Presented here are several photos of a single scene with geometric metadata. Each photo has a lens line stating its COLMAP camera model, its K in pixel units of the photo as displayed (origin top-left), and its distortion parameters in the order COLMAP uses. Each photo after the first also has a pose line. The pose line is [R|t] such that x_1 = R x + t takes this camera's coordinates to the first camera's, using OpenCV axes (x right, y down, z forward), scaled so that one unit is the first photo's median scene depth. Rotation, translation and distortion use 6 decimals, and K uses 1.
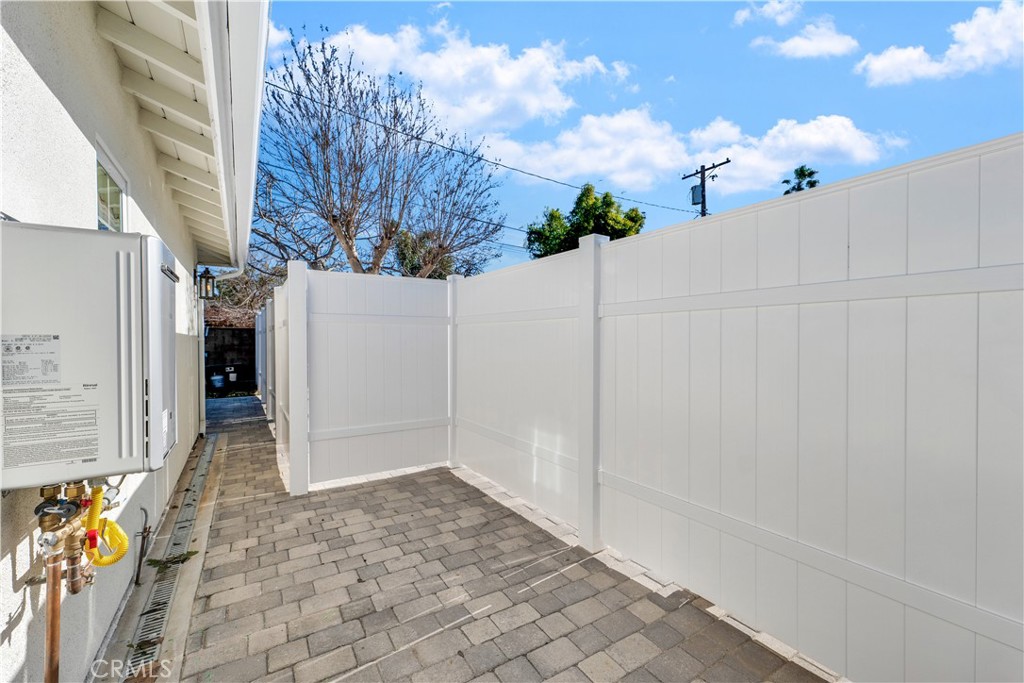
lens RADIAL K [[417.5, 0, 512.0], [0, 417.5, 341.5], [0, 0, 1]] dist [0.000422, 0.000220]
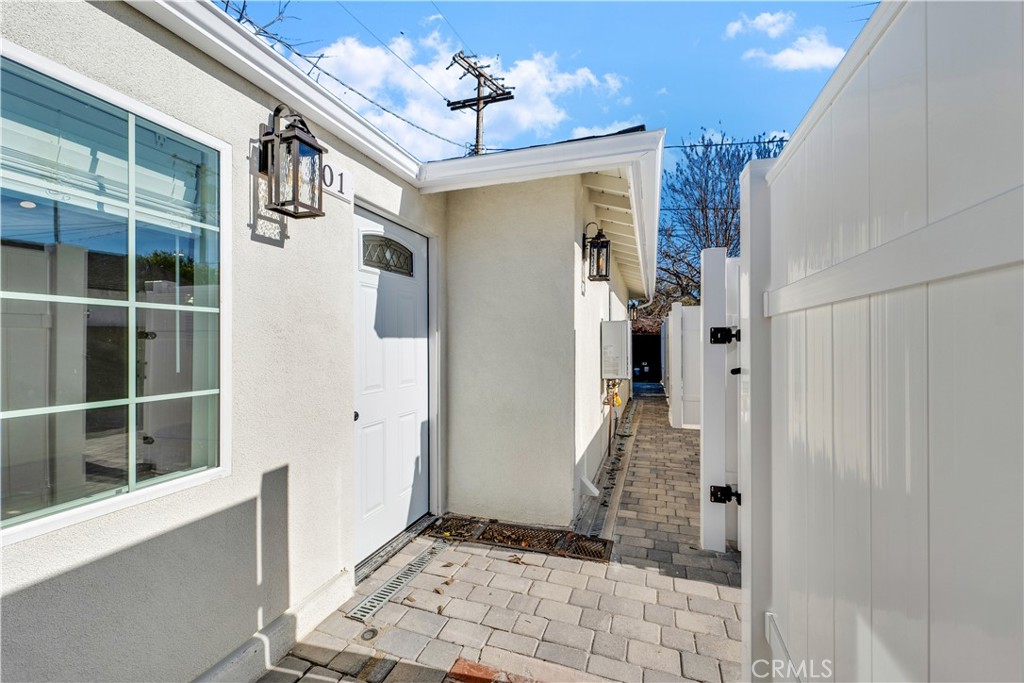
lens RADIAL K [[417.5, 0, 512.0], [0, 417.5, 341.5], [0, 0, 1]] dist [0.000422, 0.000220]
pose [[0.620288, 0.000157, -0.784374, 0.303859], [-0.003685, 0.999990, -0.002714, -0.007121], [0.784366, 0.004574, 0.620282, -0.451738]]
